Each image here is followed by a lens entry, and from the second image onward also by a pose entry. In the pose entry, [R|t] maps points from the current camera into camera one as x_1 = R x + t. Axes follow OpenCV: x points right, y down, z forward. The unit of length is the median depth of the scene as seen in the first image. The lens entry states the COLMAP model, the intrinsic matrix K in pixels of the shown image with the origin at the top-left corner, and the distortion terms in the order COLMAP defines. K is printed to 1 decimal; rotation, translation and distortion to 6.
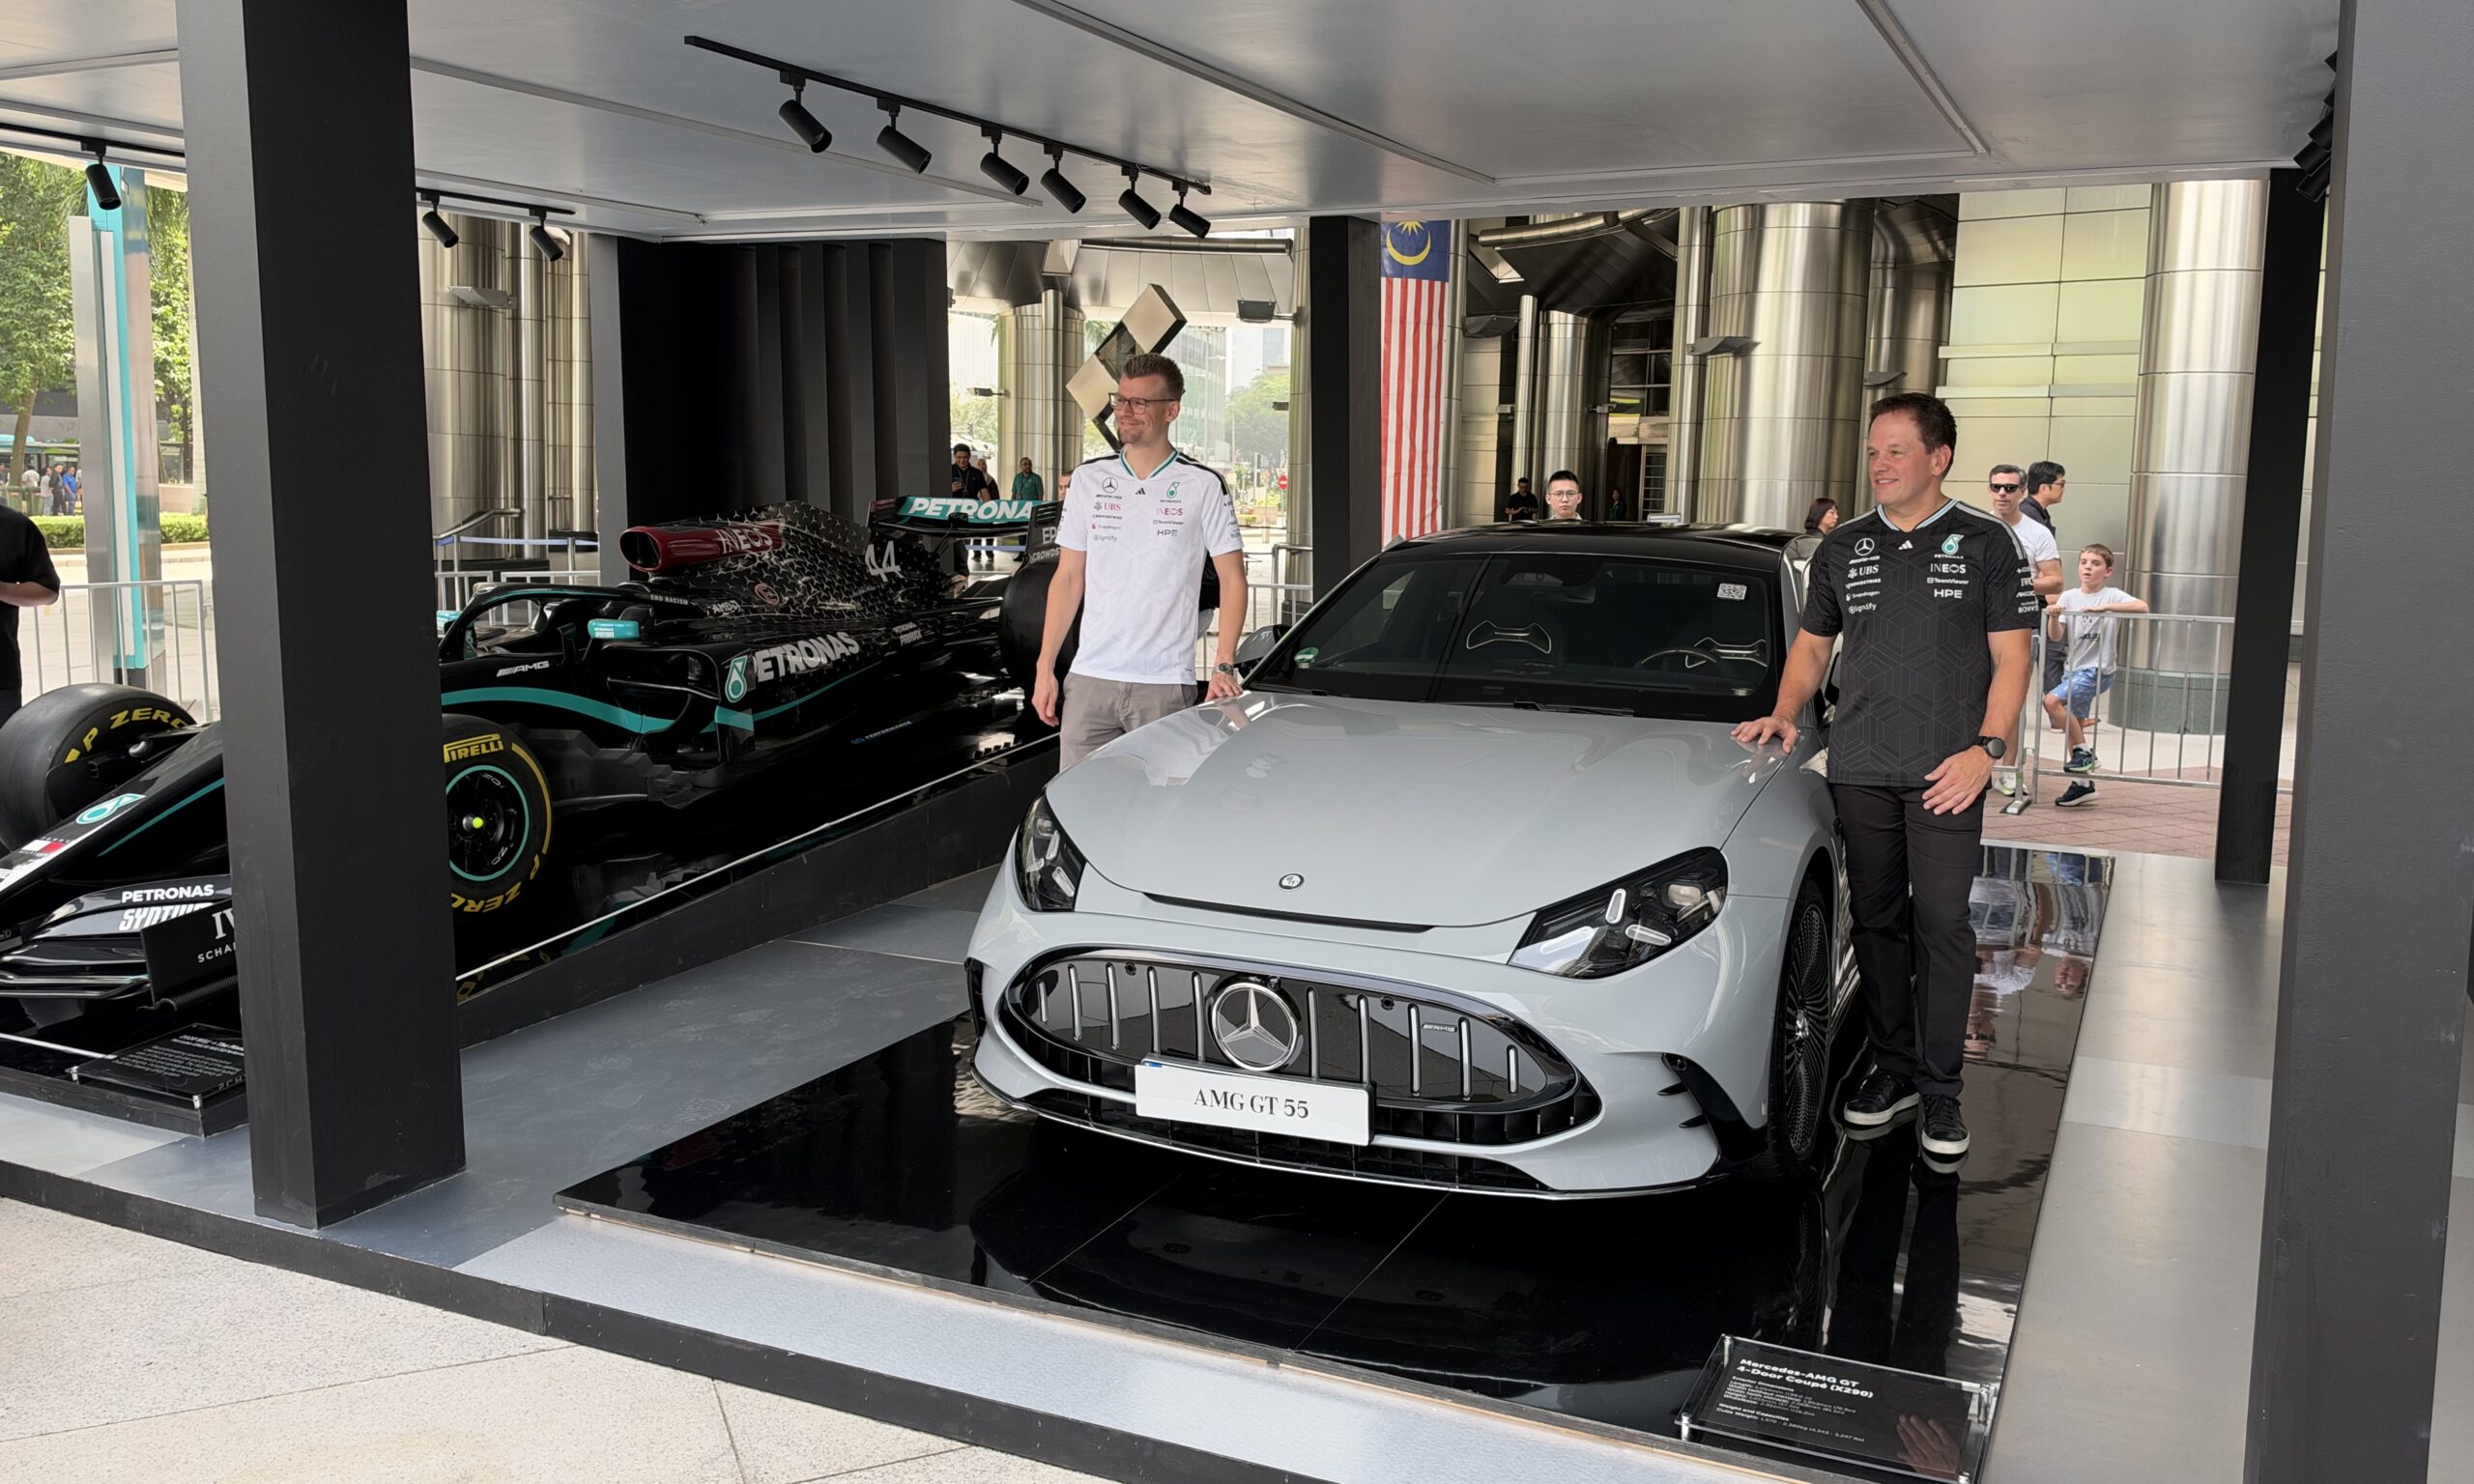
lens RADIAL K [[2025.2, 0, 1237.0], [0, 2025.2, 742.0], [0, 0, 1]] dist [-0.000515, -0.067993]
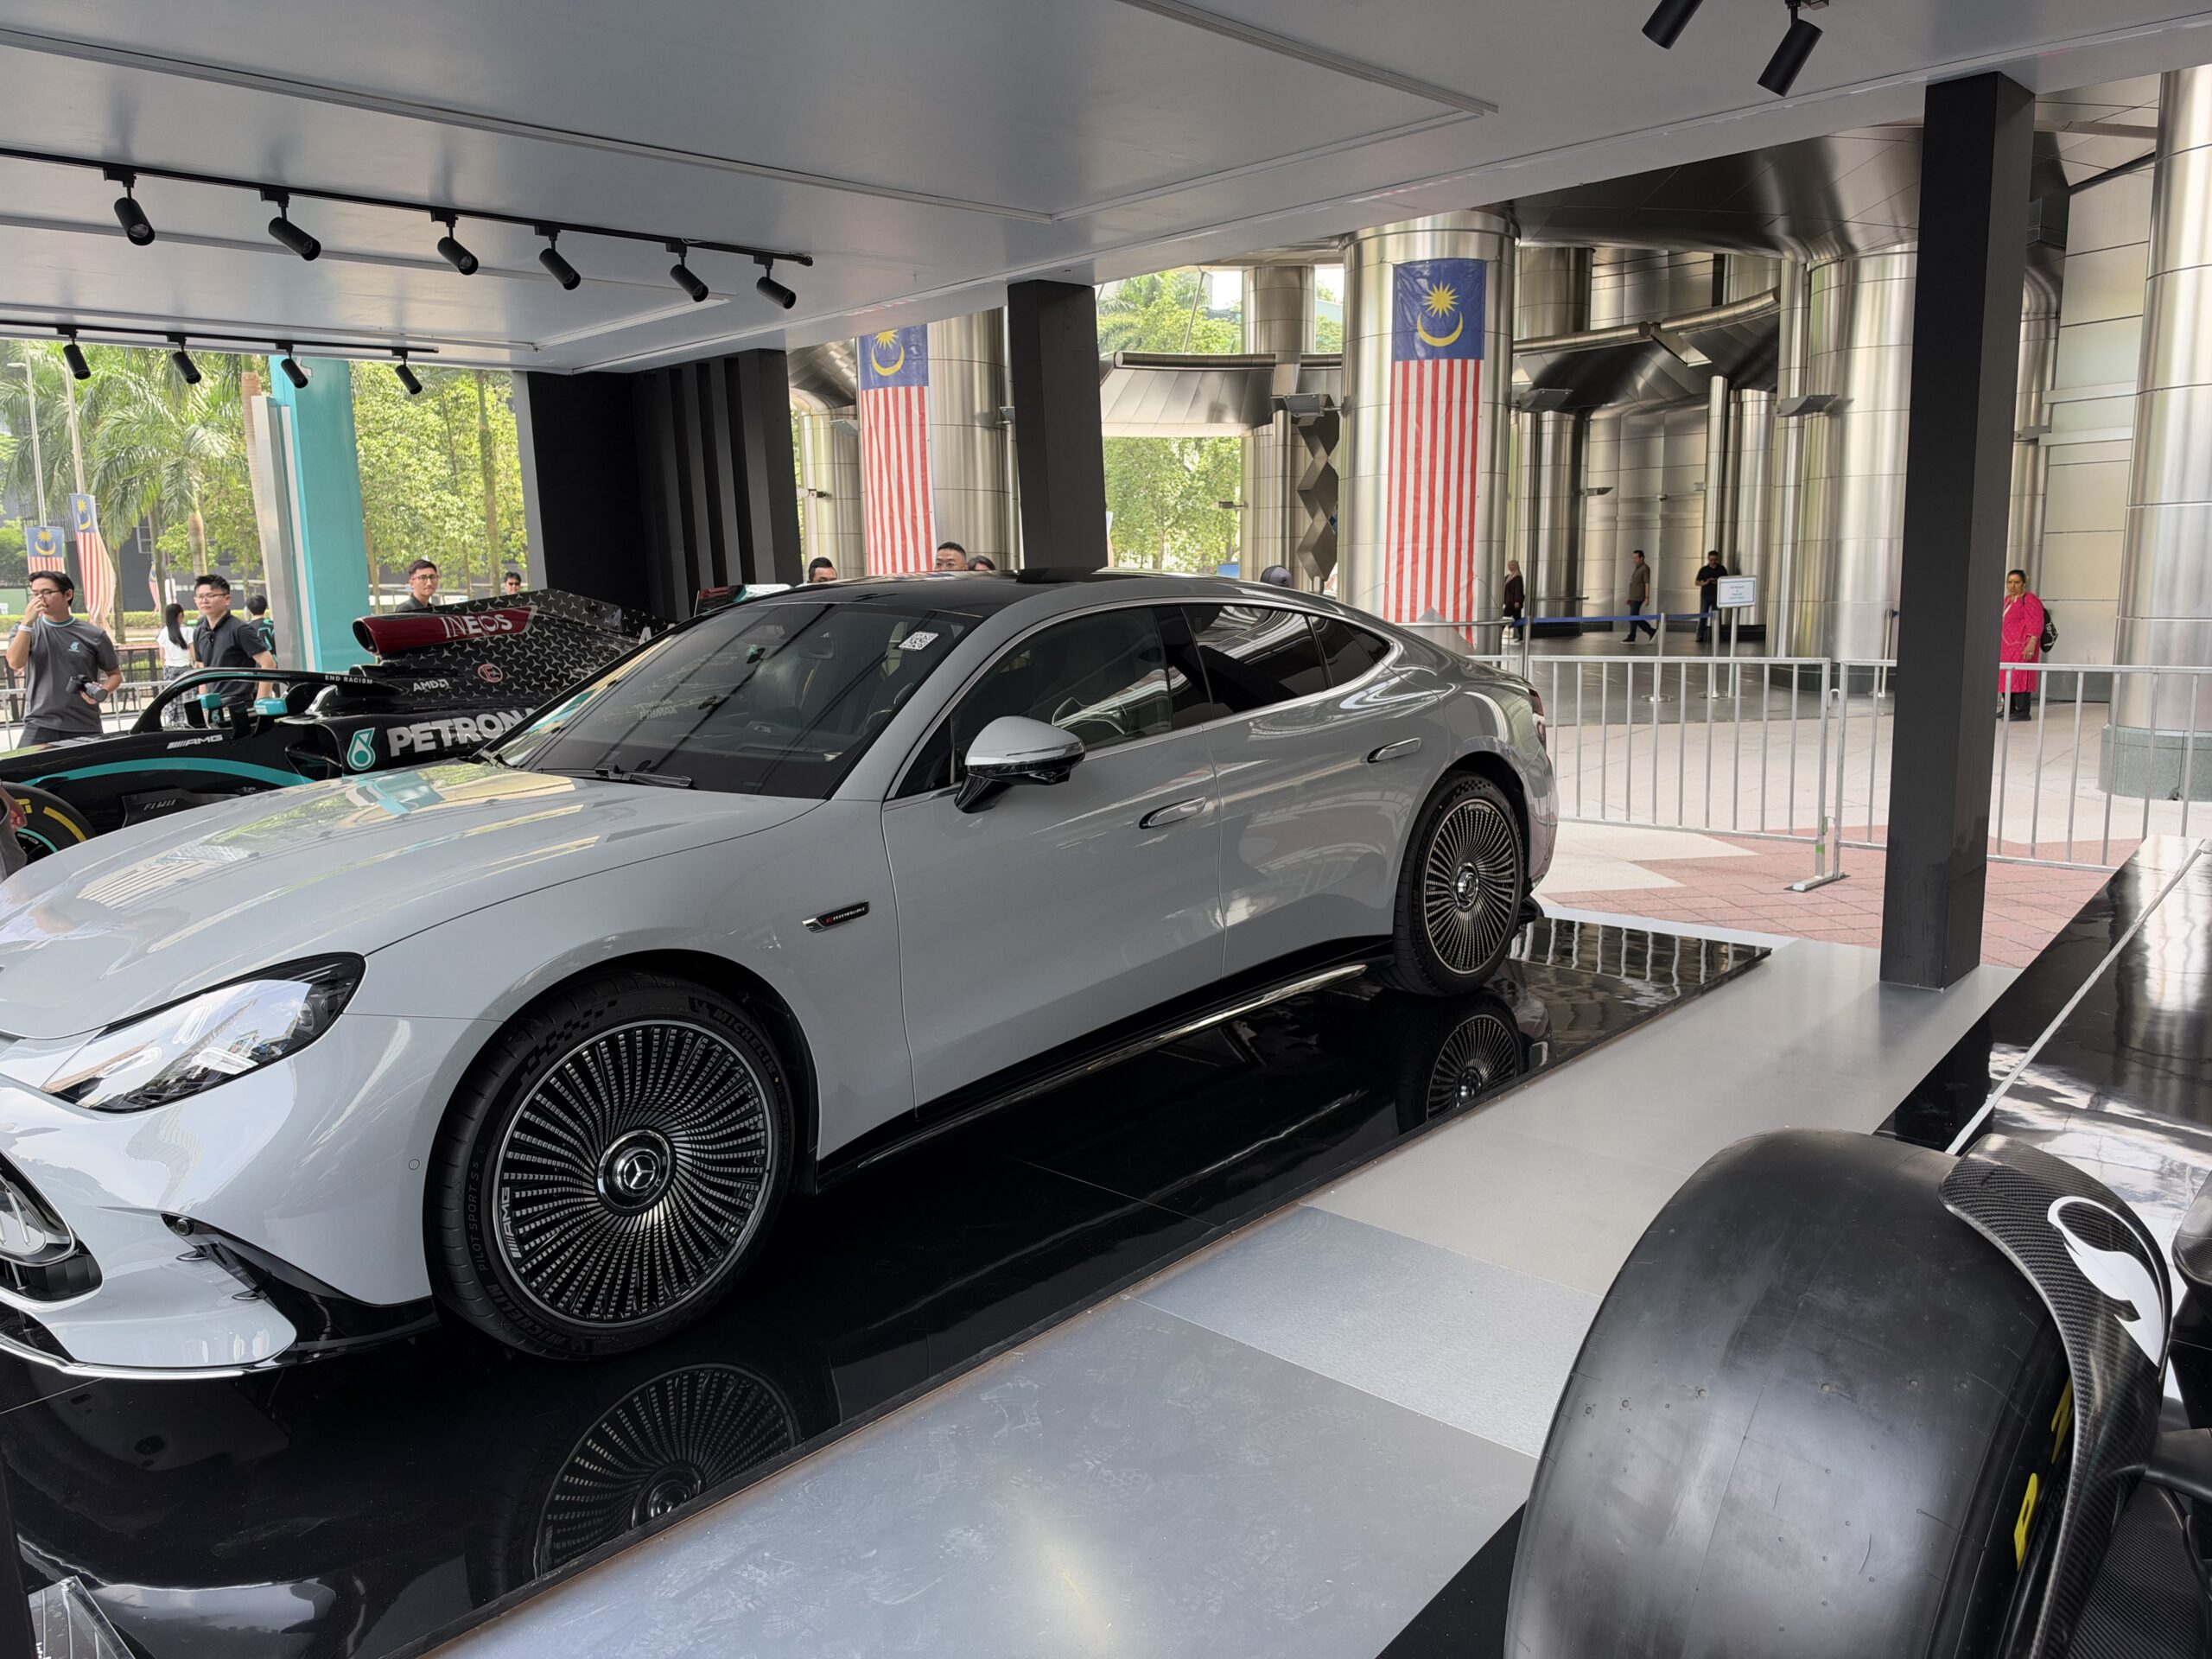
lens RADIAL K [[1624.7, 0, 933.5], [0, 1624.7, 841.1], [0, 0, 1]] dist [0.108506, -0.239468]
pose [[0.932868, 0.011840, -0.360023, 0.170326], [-0.002612, 0.999656, 0.026108, -0.002307], [0.360208, -0.023415, 0.932578, 0.123252]]
